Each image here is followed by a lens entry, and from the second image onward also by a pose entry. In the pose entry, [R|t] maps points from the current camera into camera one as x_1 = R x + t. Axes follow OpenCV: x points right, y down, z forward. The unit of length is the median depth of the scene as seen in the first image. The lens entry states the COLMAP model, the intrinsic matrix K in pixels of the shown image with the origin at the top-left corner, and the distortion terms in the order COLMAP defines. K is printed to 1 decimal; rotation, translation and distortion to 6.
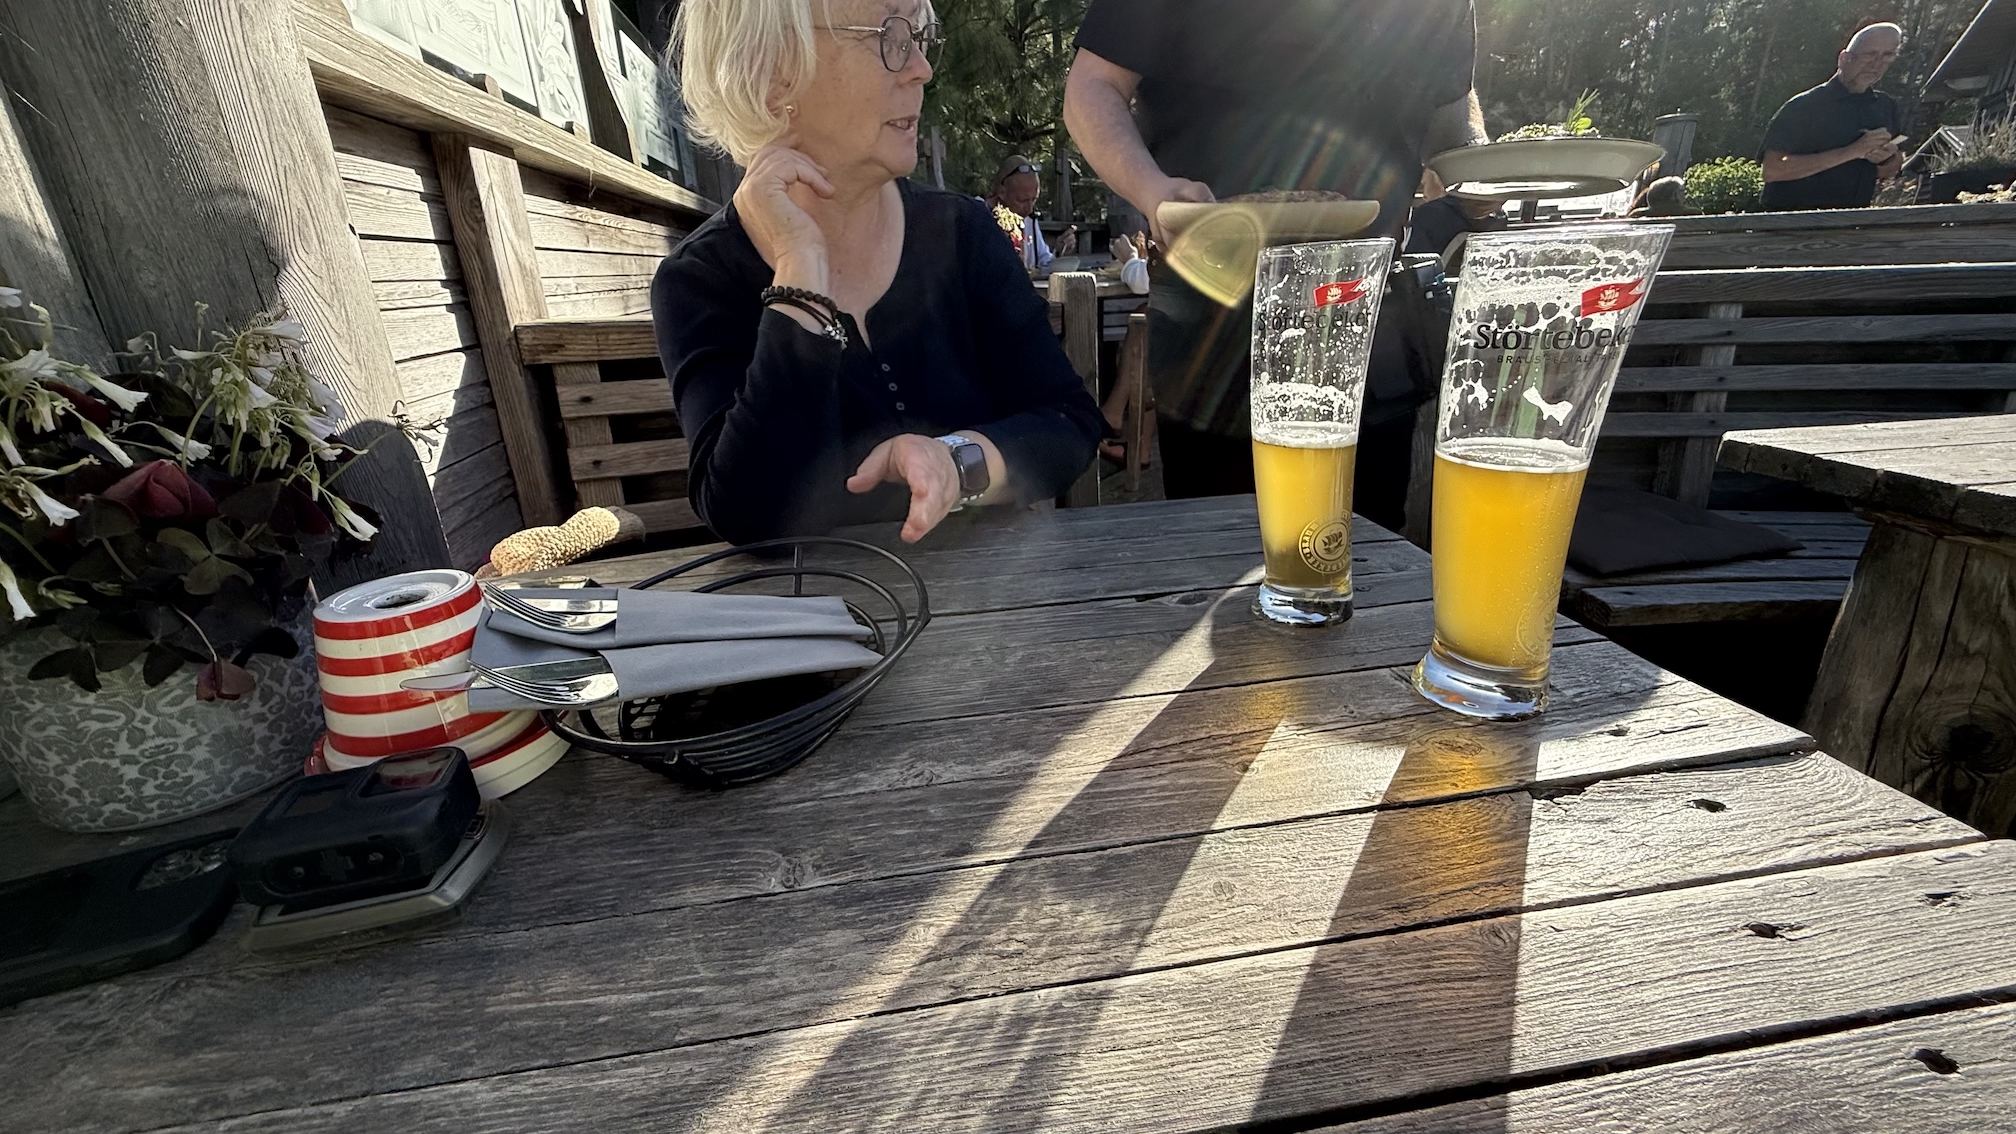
lens RADIAL K [[826.5, 0, 991.7], [0, 826.5, 561.6], [0, 0, 1]] dist [-0.003244, 0.001433]
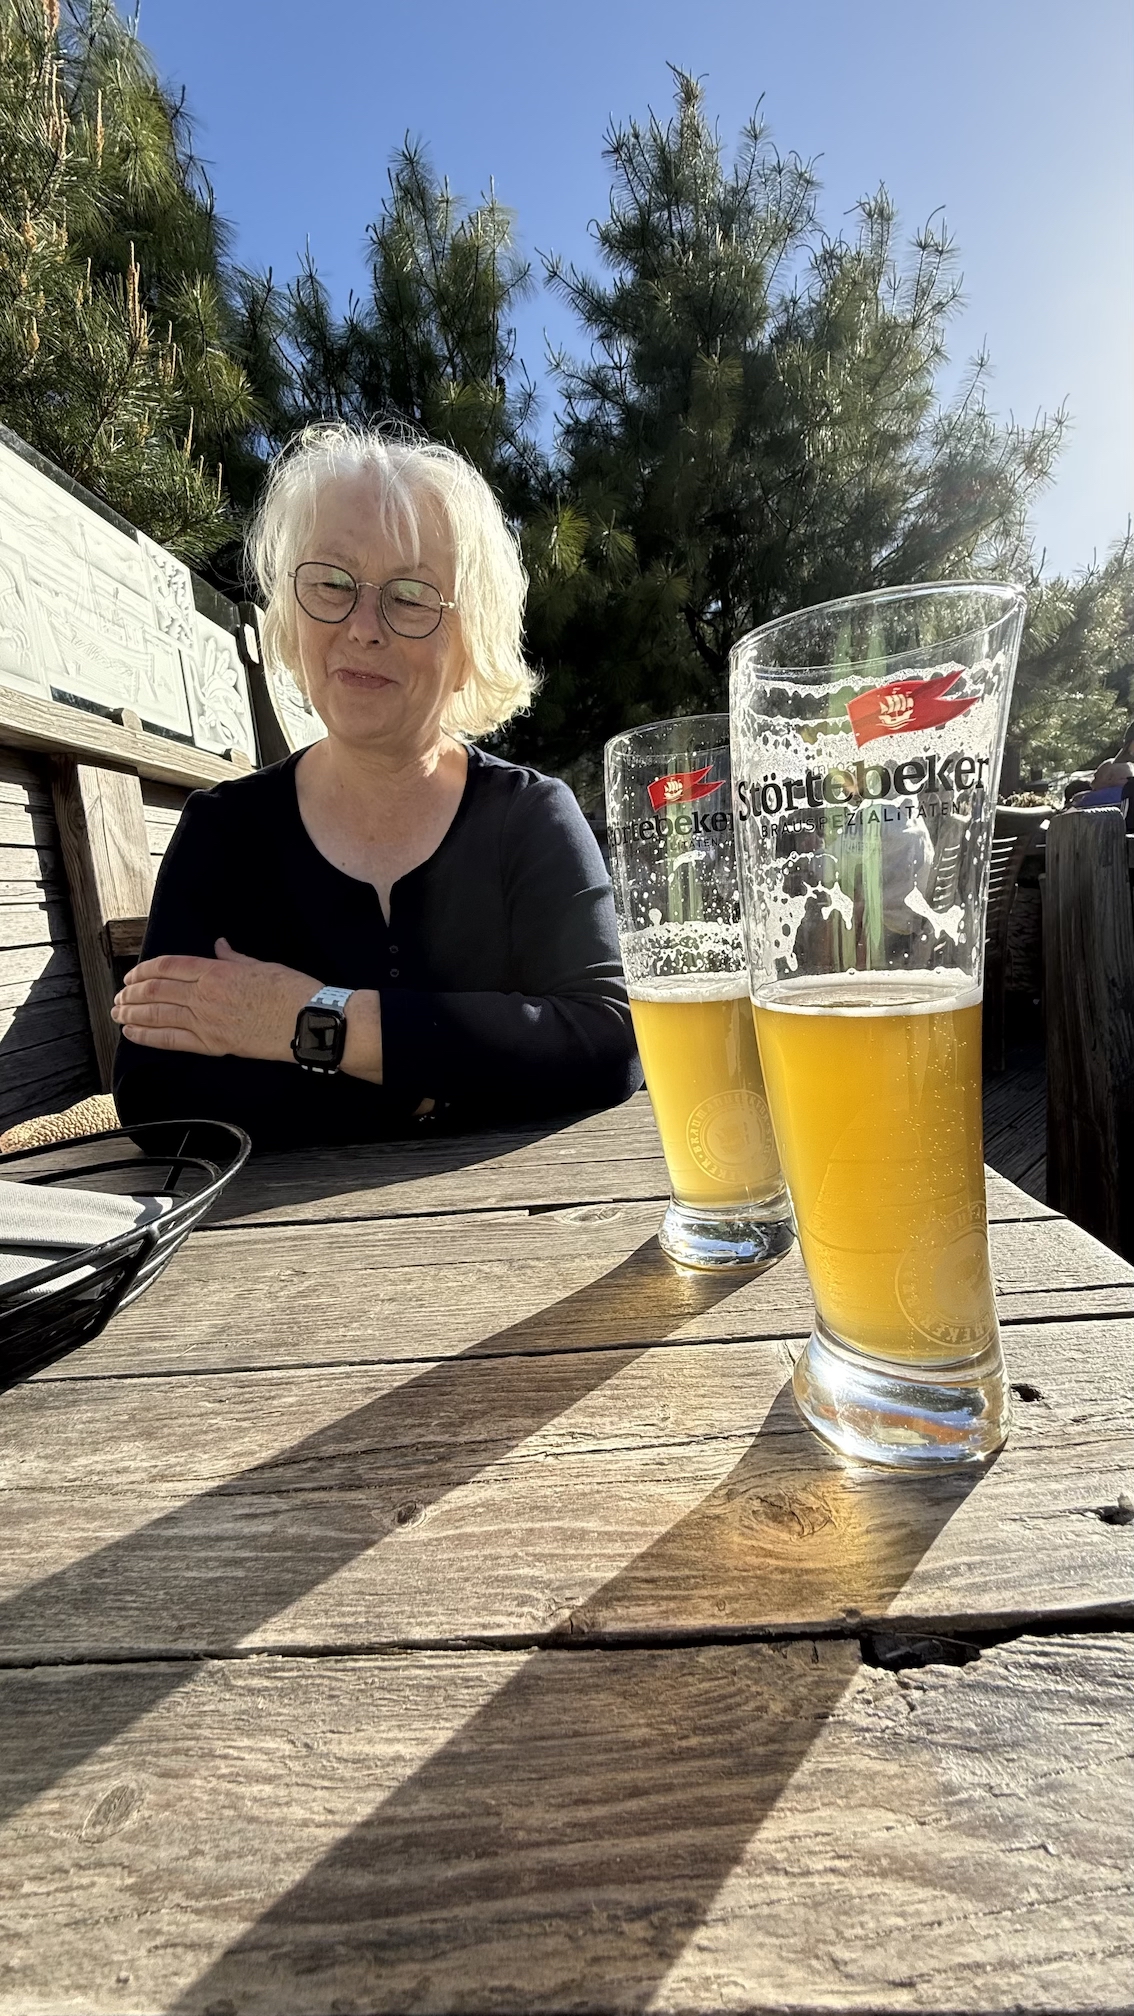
lens RADIAL K [[826.5, 0, 529.6], [0, 826.5, 989.3], [0, 0, 1]] dist [-0.003244, 0.001433]
pose [[0.978982, -0.021469, -0.202815, 0.183330], [-0.019497, 0.980037, -0.197855, -0.002122], [0.203014, 0.197651, 0.959020, 0.130240]]
